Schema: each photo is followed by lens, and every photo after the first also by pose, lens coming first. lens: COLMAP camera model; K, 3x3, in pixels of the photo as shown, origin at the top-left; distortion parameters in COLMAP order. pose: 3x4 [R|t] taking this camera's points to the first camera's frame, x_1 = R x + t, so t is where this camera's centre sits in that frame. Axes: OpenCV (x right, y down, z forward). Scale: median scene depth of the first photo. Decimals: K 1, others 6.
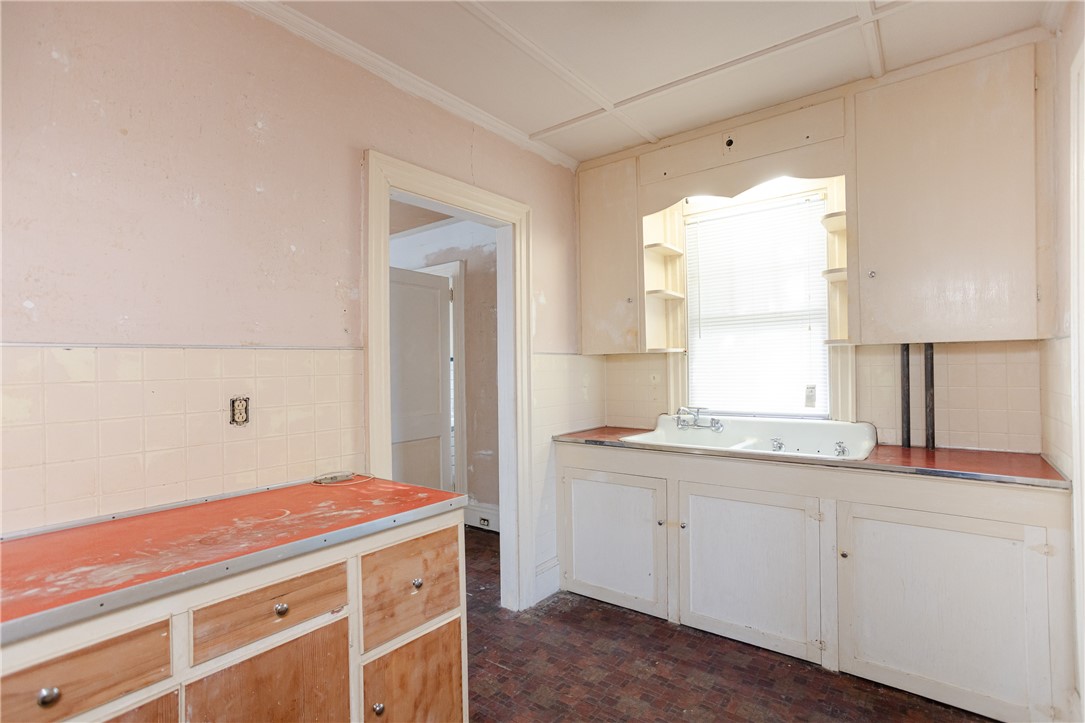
lens RADIAL K [[522.2, 0, 544.2], [0, 522.2, 362.9], [0, 0, 1]] dist [-0.034548, 0.022601]
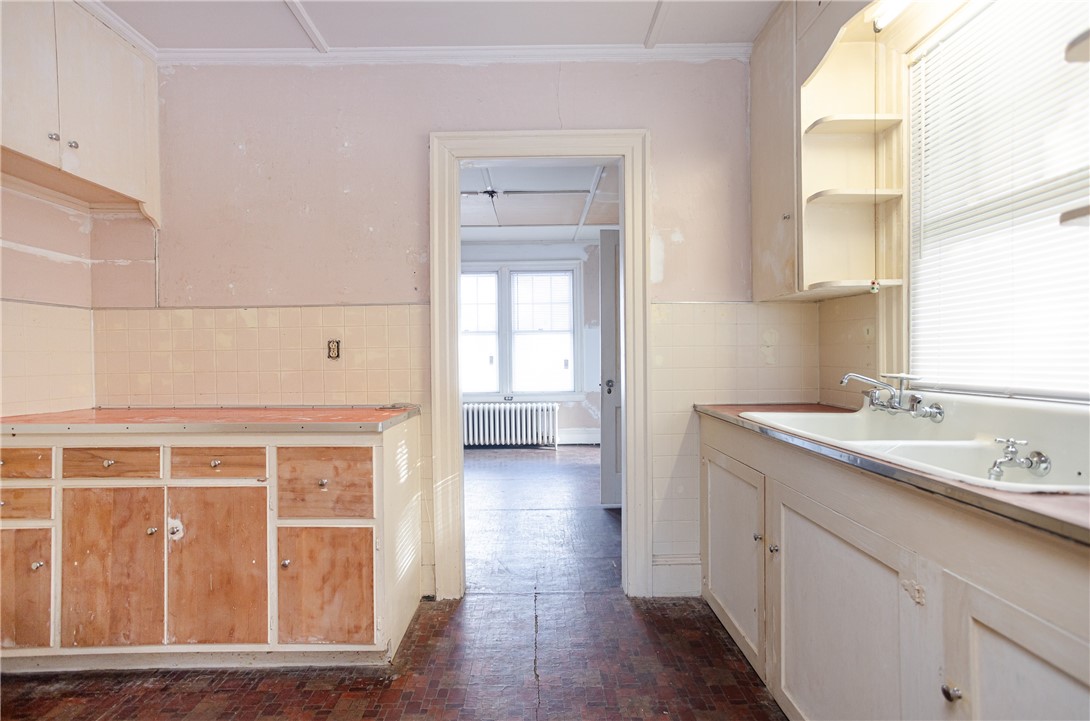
lens RADIAL K [[527.7, 0, 541.1], [0, 527.7, 358.5], [0, 0, 1]] dist [-0.015920, 0.000278]
pose [[0.606913, 0.014927, -0.794628, 1.010280], [0.005057, 0.999731, 0.022641, 0.096074], [0.794752, -0.017759, 0.606674, 0.618334]]
